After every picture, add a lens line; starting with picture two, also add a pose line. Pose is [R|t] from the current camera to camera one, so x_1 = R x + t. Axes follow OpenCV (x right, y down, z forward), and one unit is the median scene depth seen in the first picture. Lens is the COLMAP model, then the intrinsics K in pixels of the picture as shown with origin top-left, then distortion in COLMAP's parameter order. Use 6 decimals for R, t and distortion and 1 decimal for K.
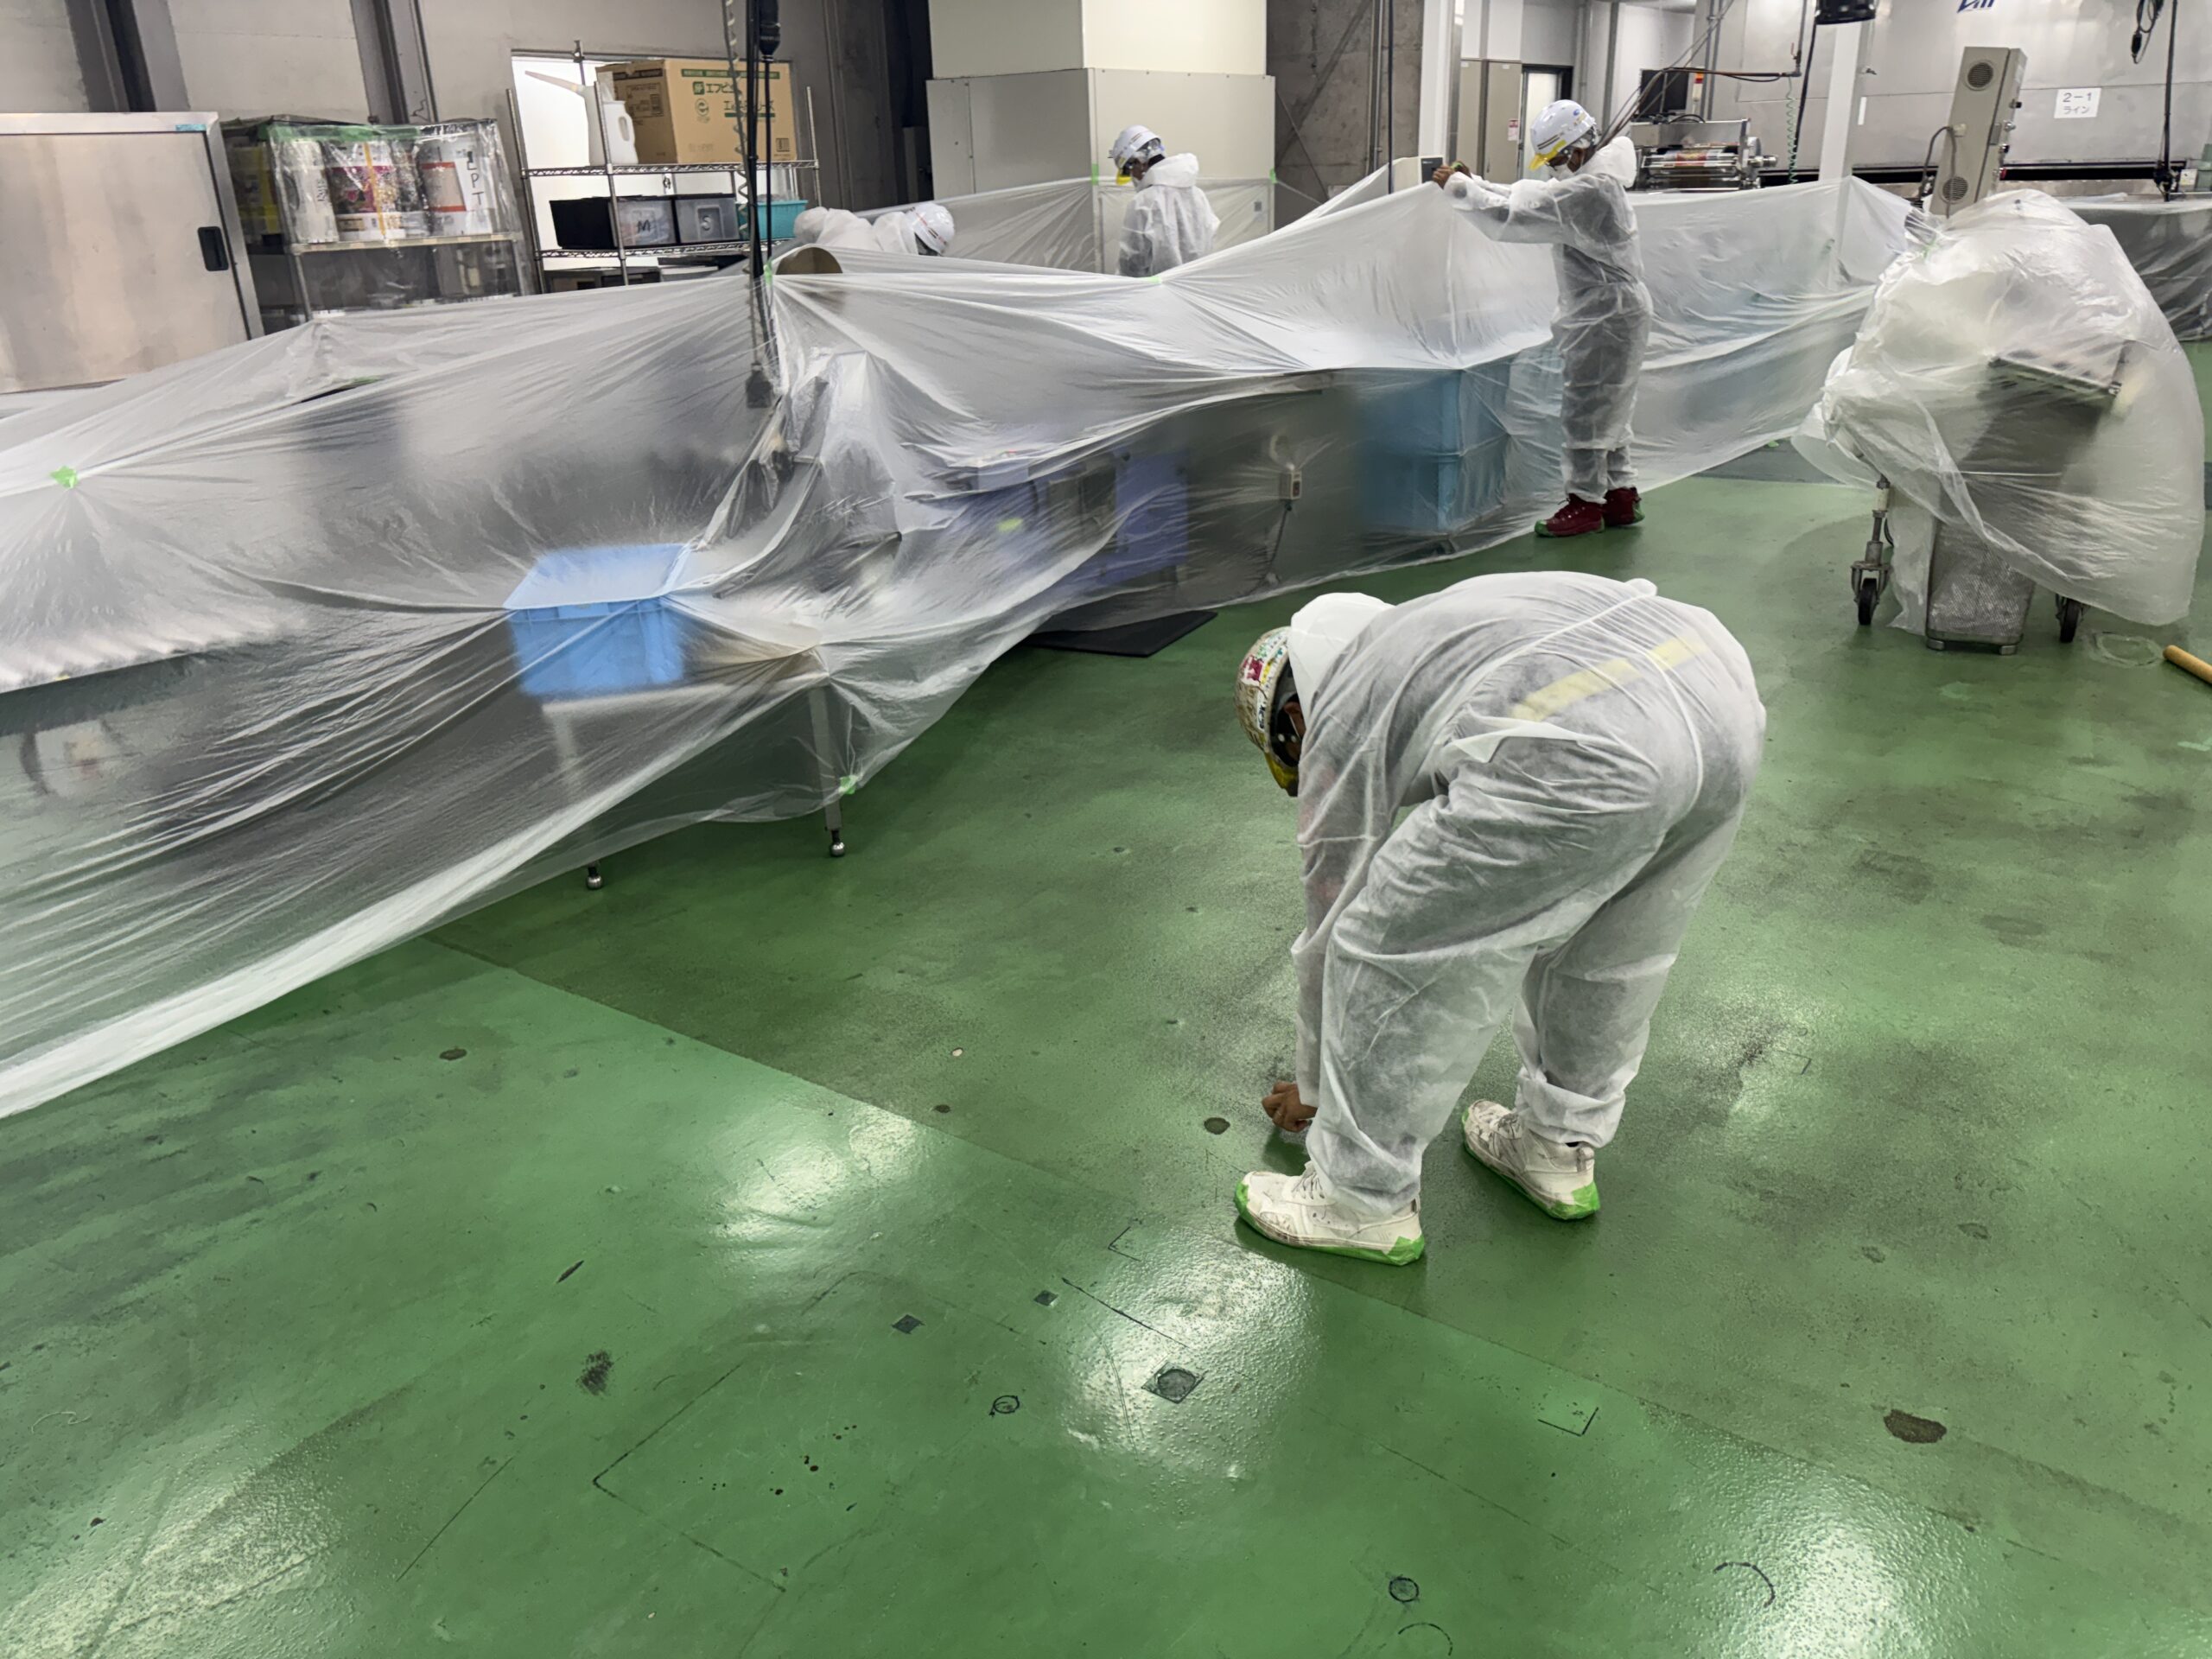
lens RADIAL K [[1665.1, 0, 1216.6], [0, 1665.1, 826.3], [0, 0, 1]] dist [0.080153, -0.079793]
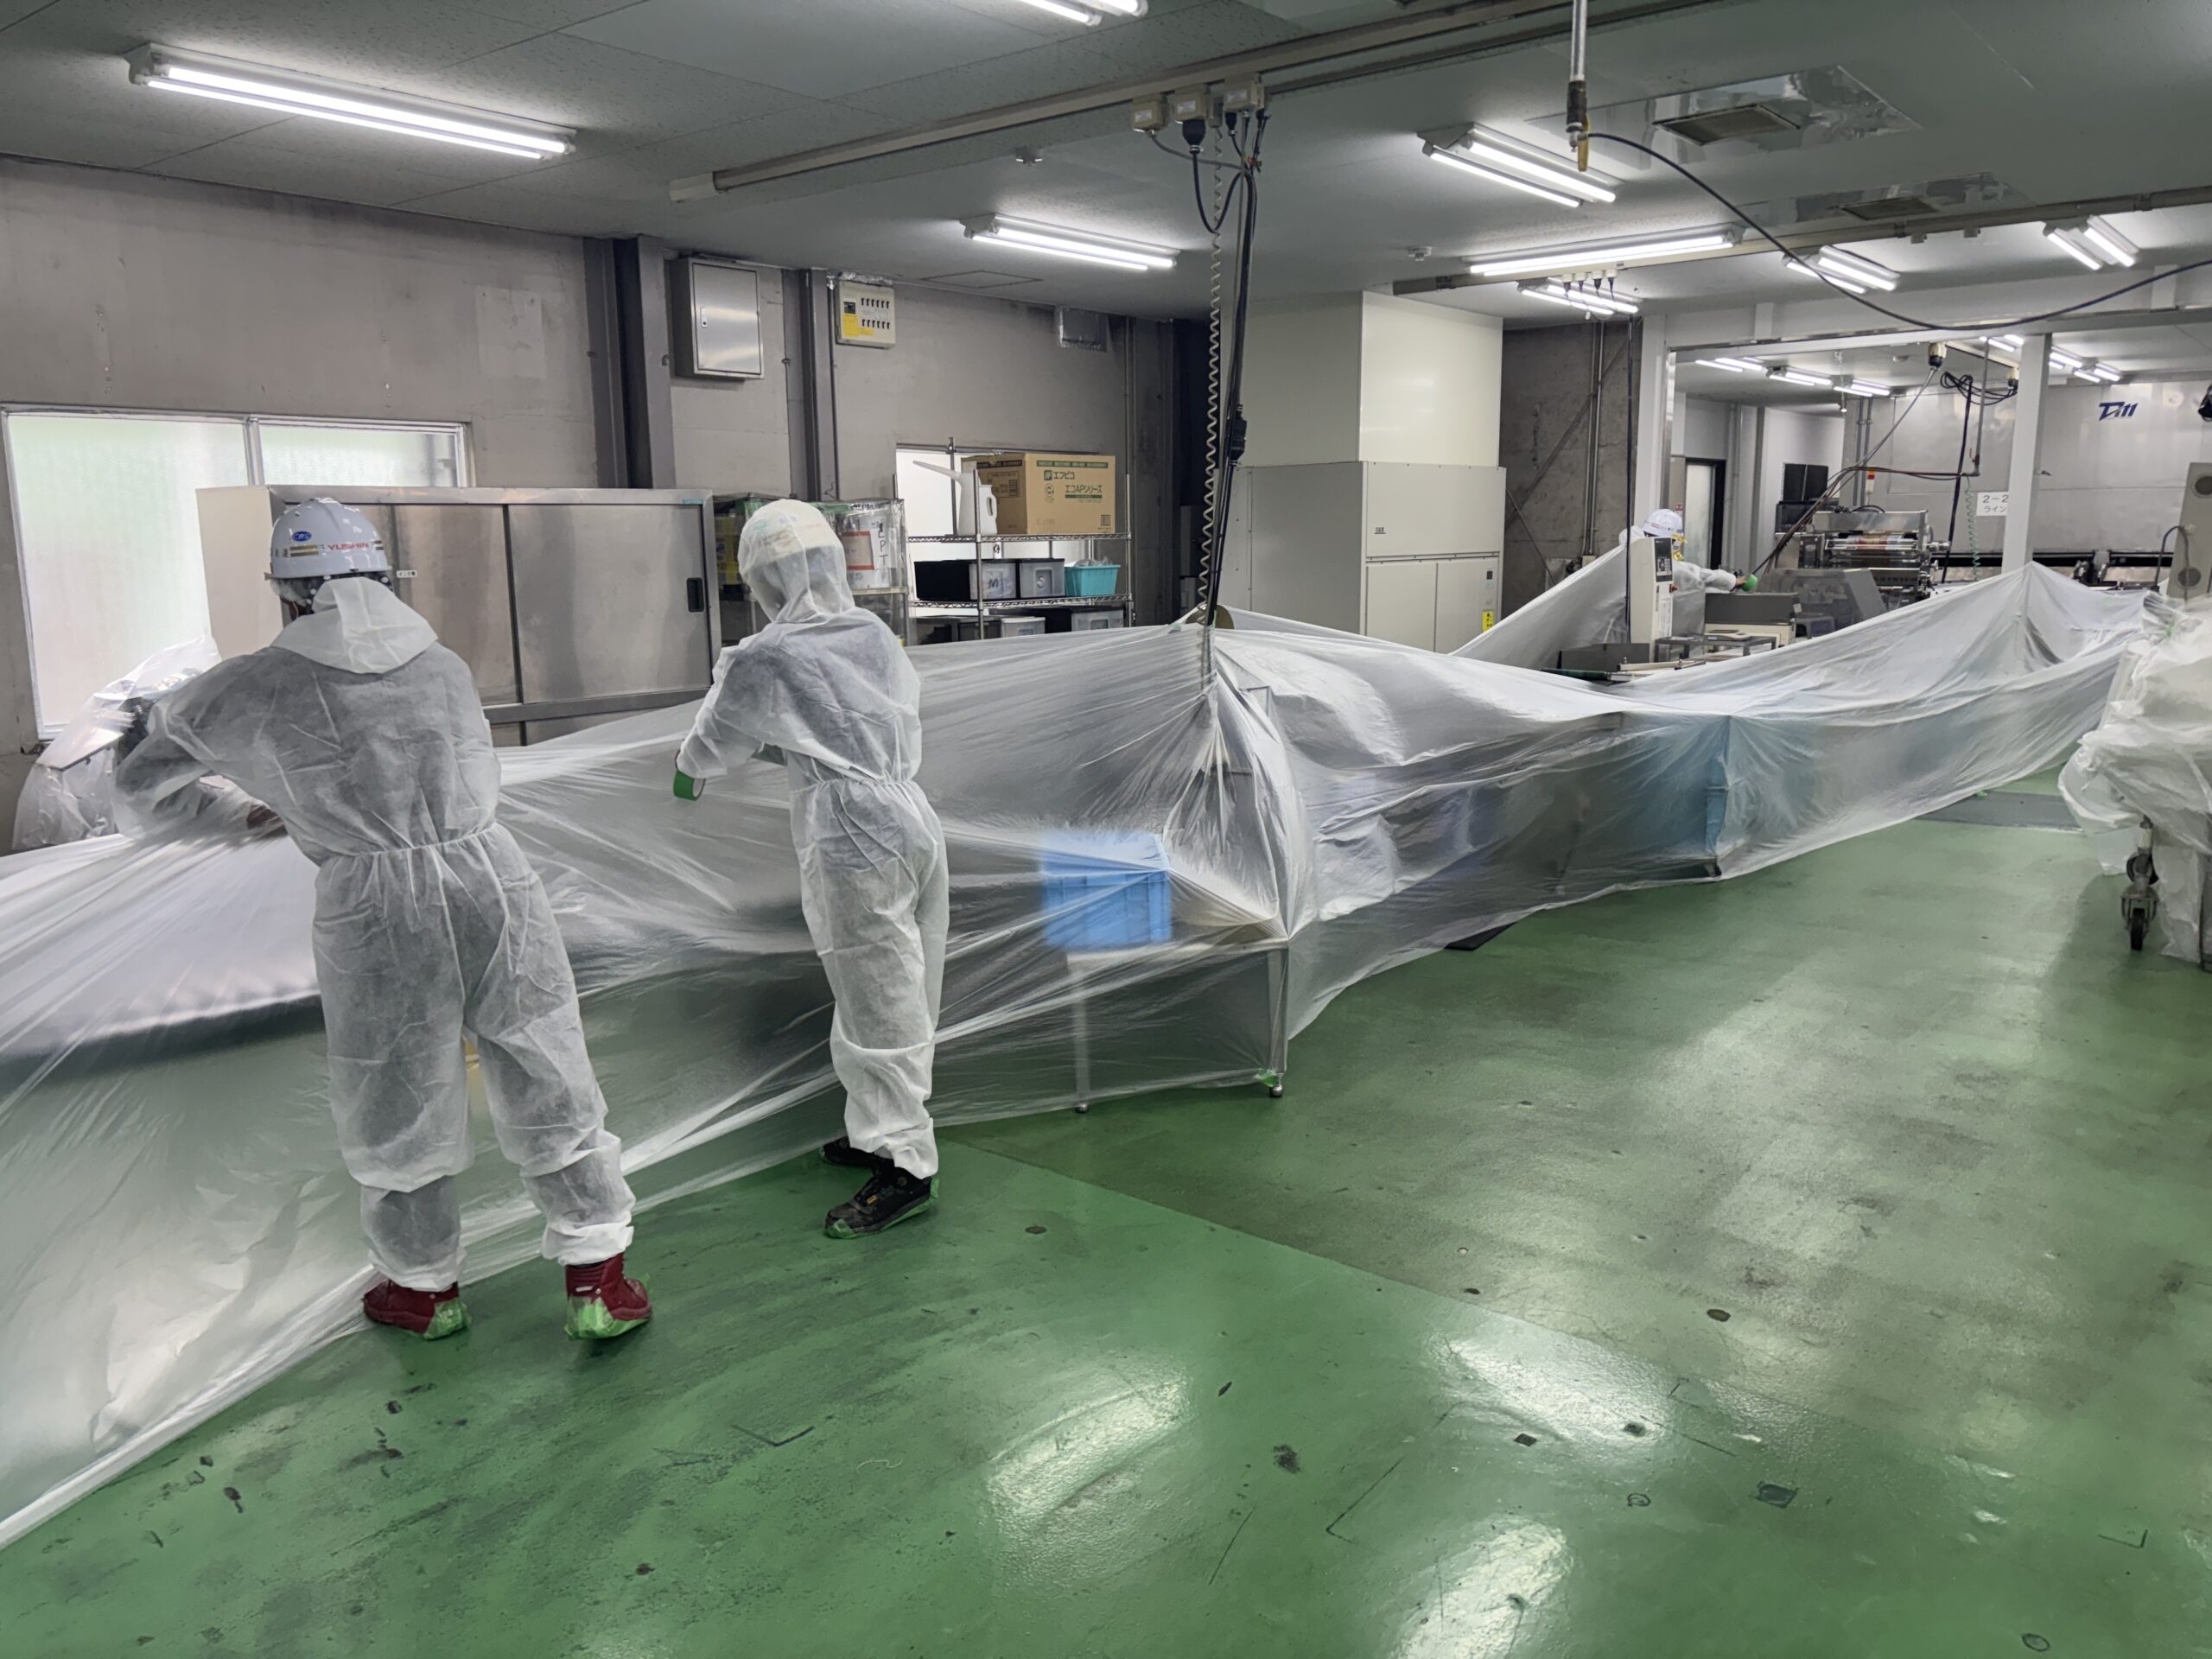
lens RADIAL K [[1731.8, 0, 1106.0], [0, 1731.8, 829.5], [0, 0, 1]] dist [0.073674, -0.105360]
pose [[0.996735, 0.031827, -0.074210, -0.180958], [-0.046238, 0.978416, -0.201408, 0.058260], [0.066198, 0.204181, 0.976692, -0.156194]]
